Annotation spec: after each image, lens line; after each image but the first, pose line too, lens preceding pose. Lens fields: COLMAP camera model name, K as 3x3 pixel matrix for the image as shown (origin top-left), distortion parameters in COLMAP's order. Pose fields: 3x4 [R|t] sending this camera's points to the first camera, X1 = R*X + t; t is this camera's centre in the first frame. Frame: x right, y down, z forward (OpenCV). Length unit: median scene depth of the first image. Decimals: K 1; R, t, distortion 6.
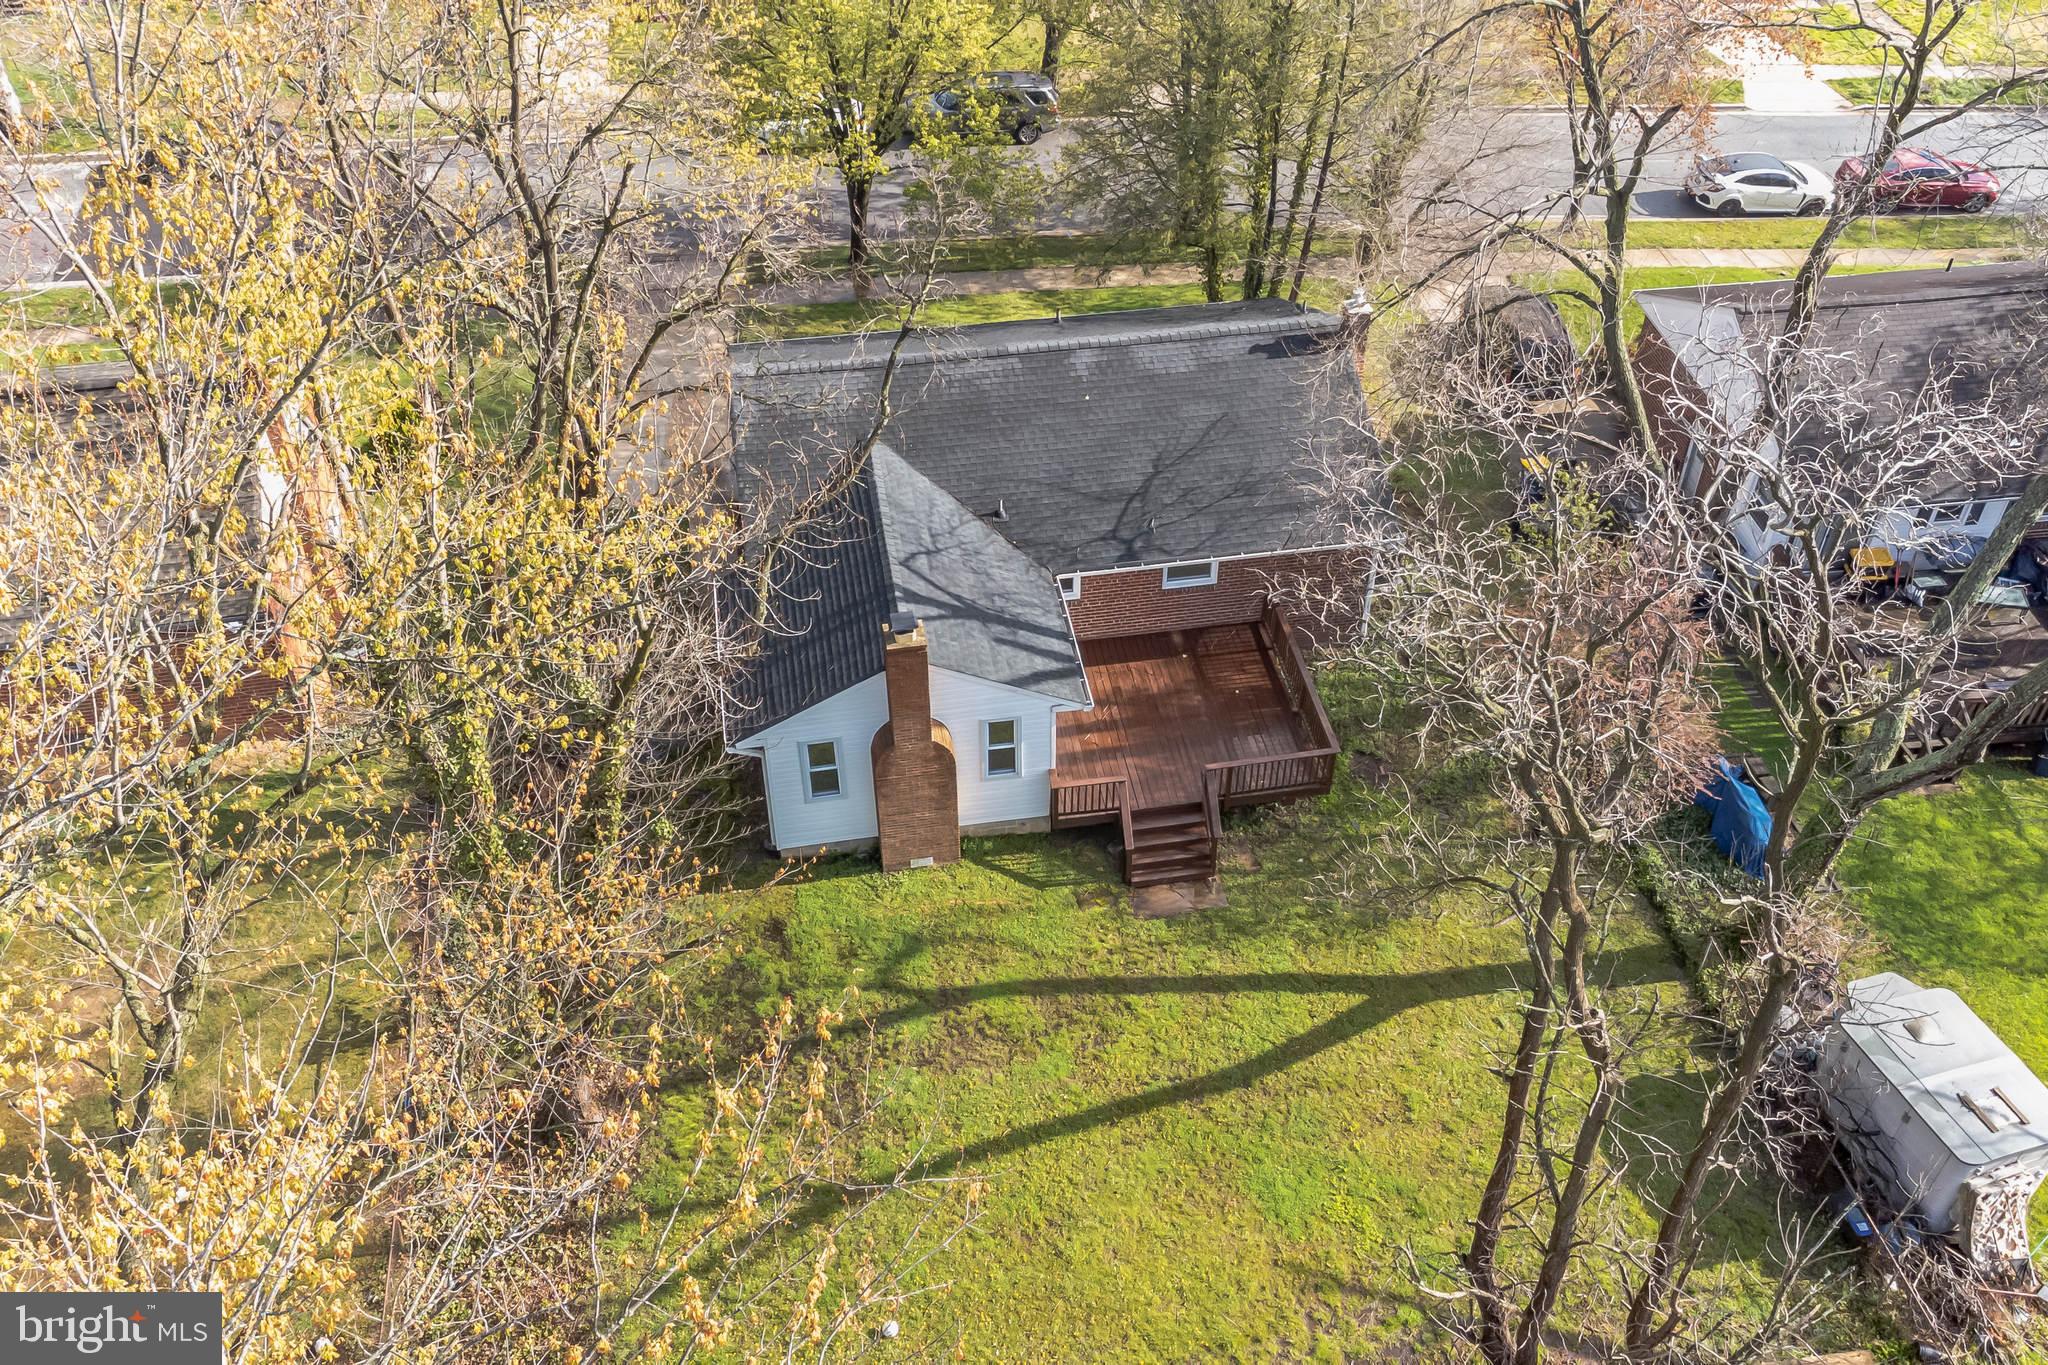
lens RADIAL K [[1796.5, 0, 1024.0], [0, 1796.5, 682.5], [0, 0, 1]] dist [0.001480, 0.082301]
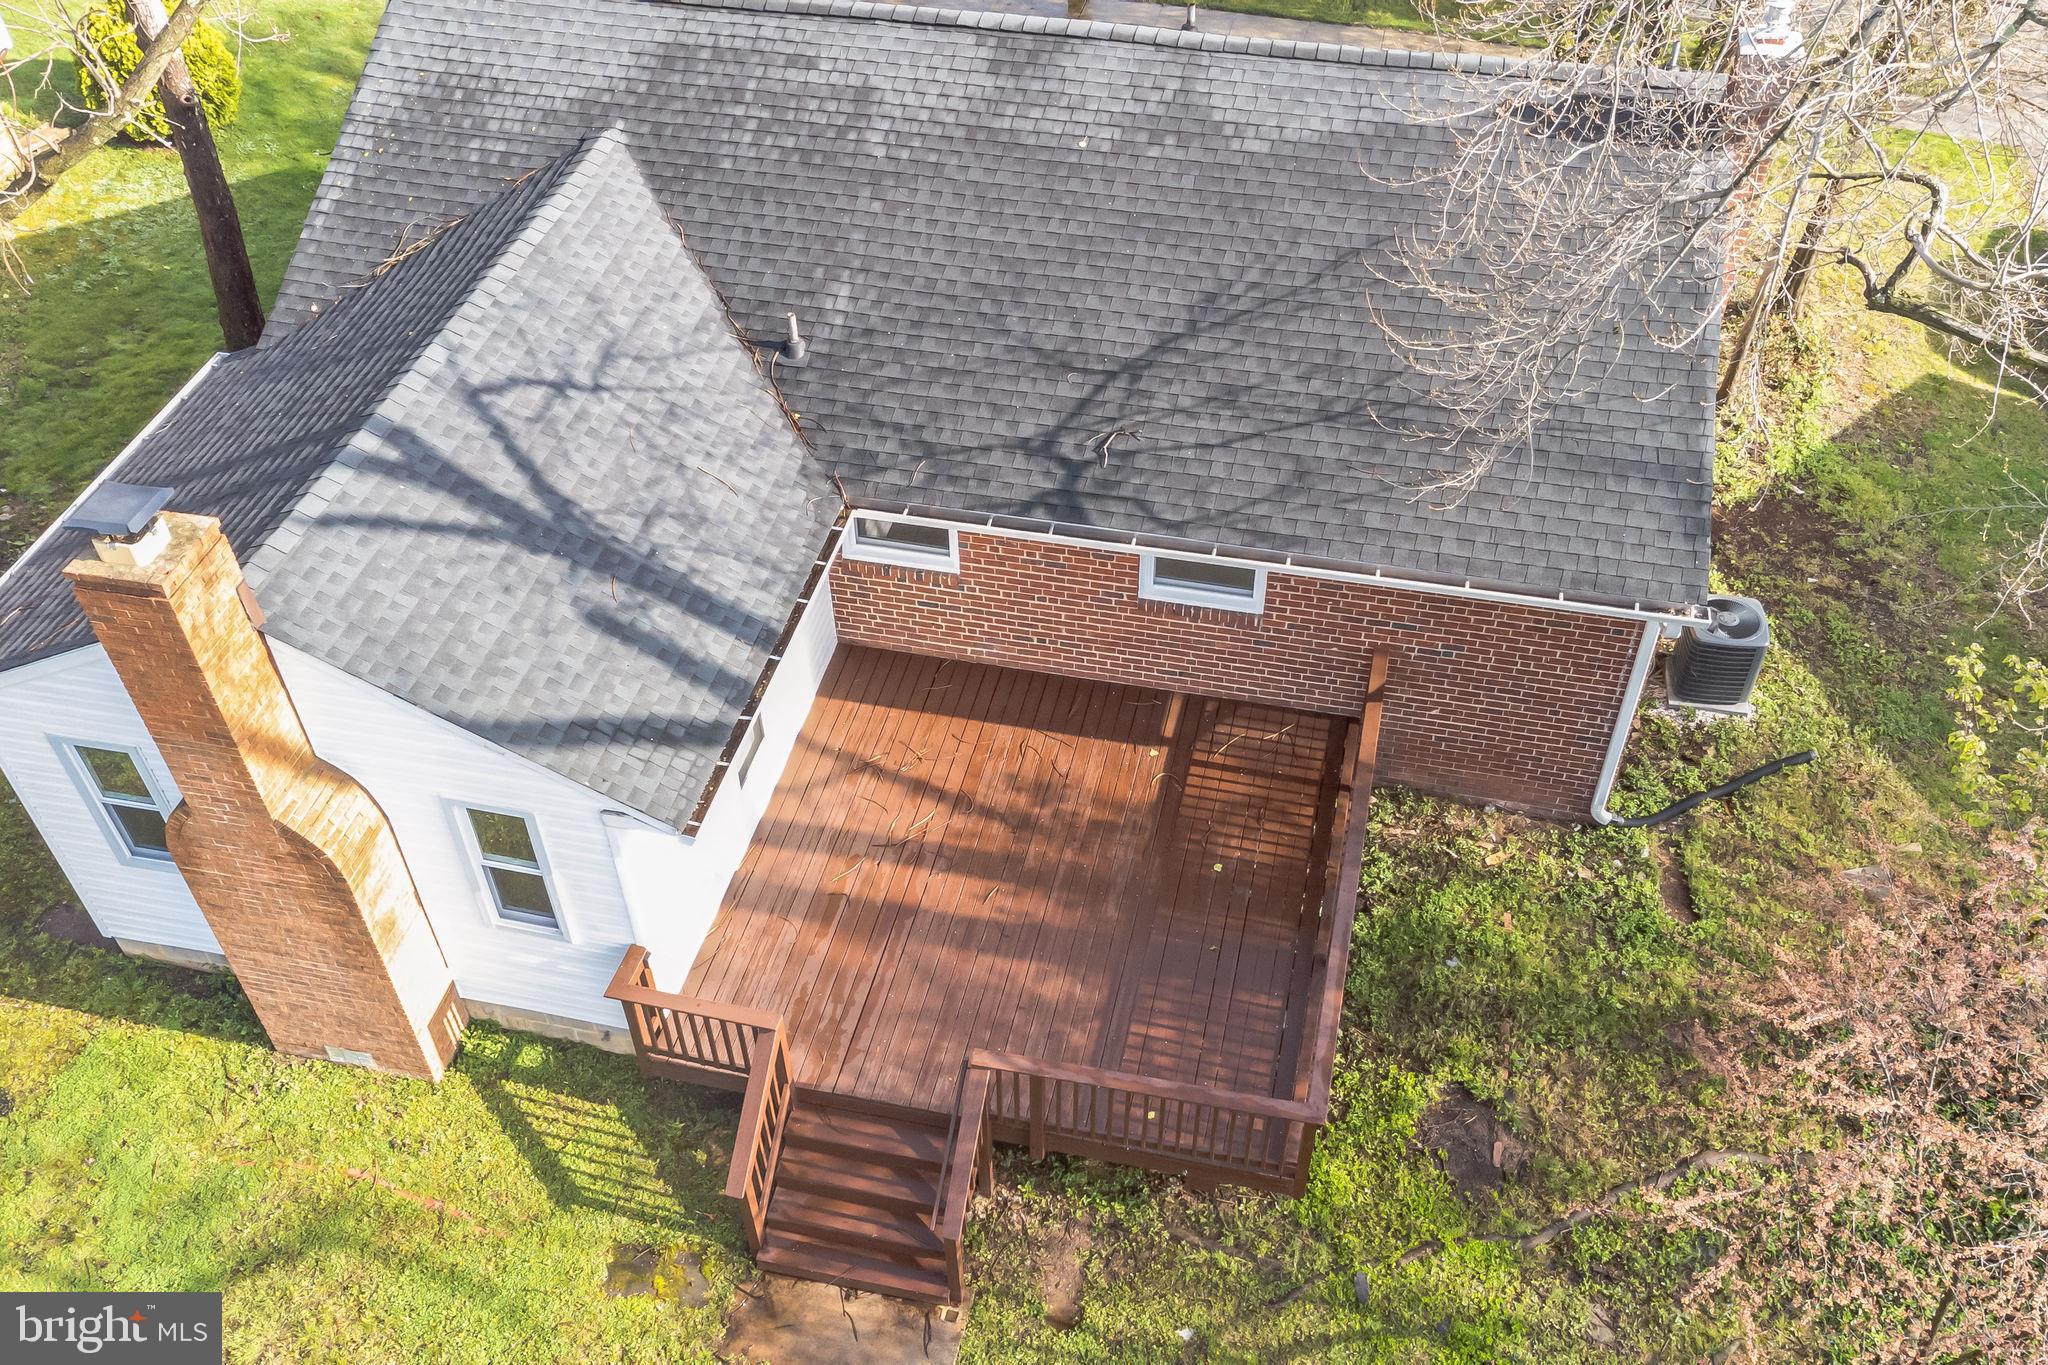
lens RADIAL K [[1796.5, 0, 1024.0], [0, 1796.5, 682.5], [0, 0, 1]] dist [0.001480, 0.082301]
pose [[0.923408, 0.255685, -0.286256, 0.200090], [-0.242564, 0.966745, 0.081034, -0.066049], [0.297456, -0.005392, 0.954720, 0.616379]]
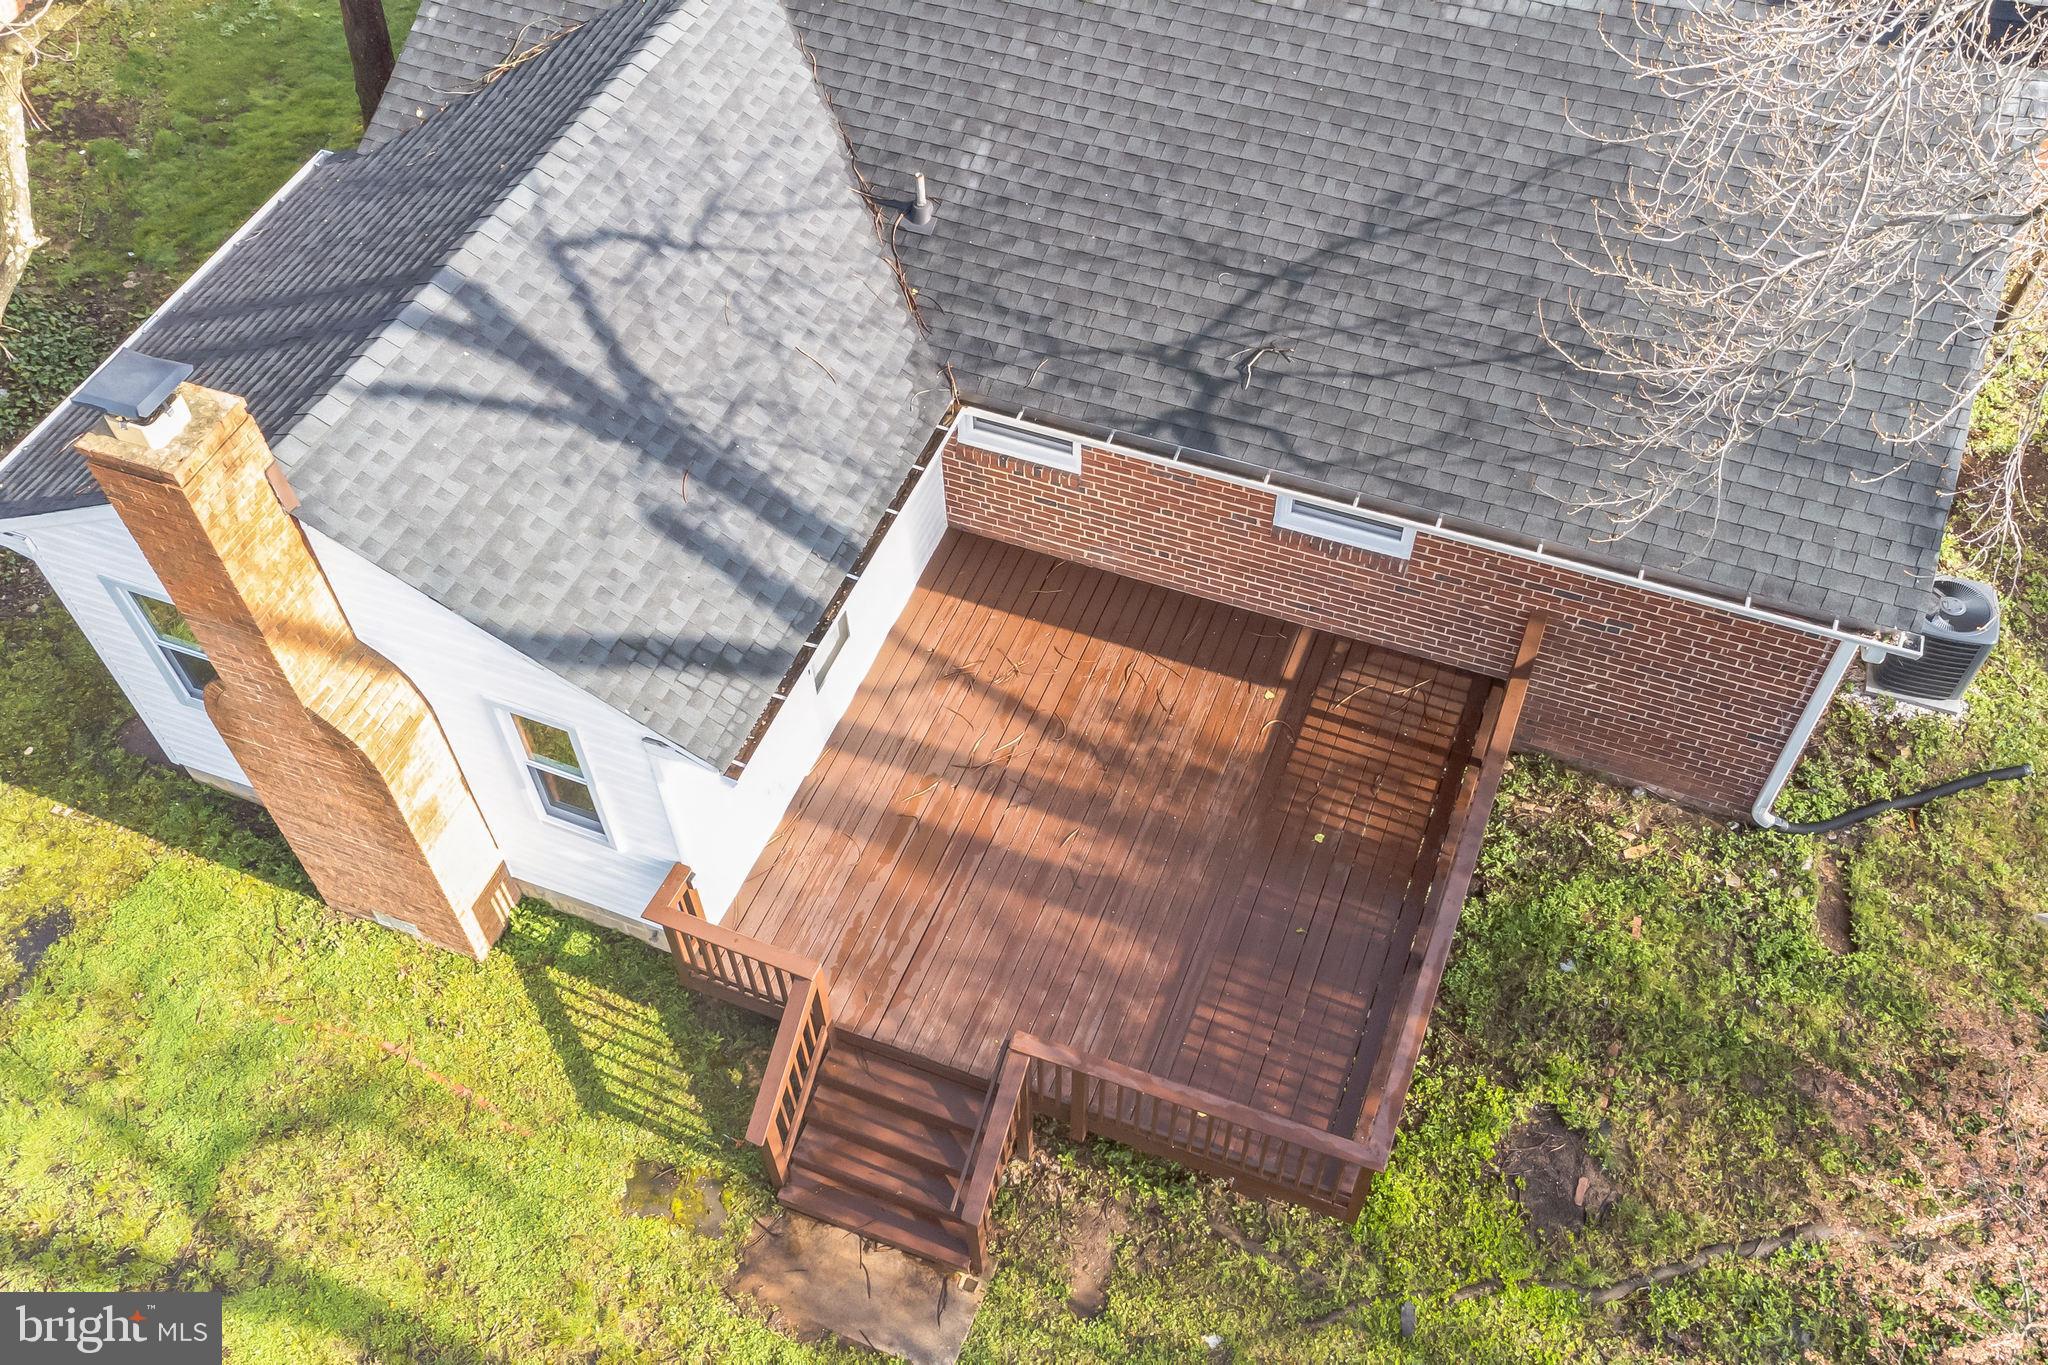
lens RADIAL K [[1796.5, 0, 1024.0], [0, 1796.5, 682.5], [0, 0, 1]] dist [0.001480, 0.082301]
pose [[0.855977, 0.396314, -0.332022, 0.192470], [-0.329777, 0.913112, 0.239735, -0.107015], [0.398184, -0.095714, 0.912298, 0.662115]]
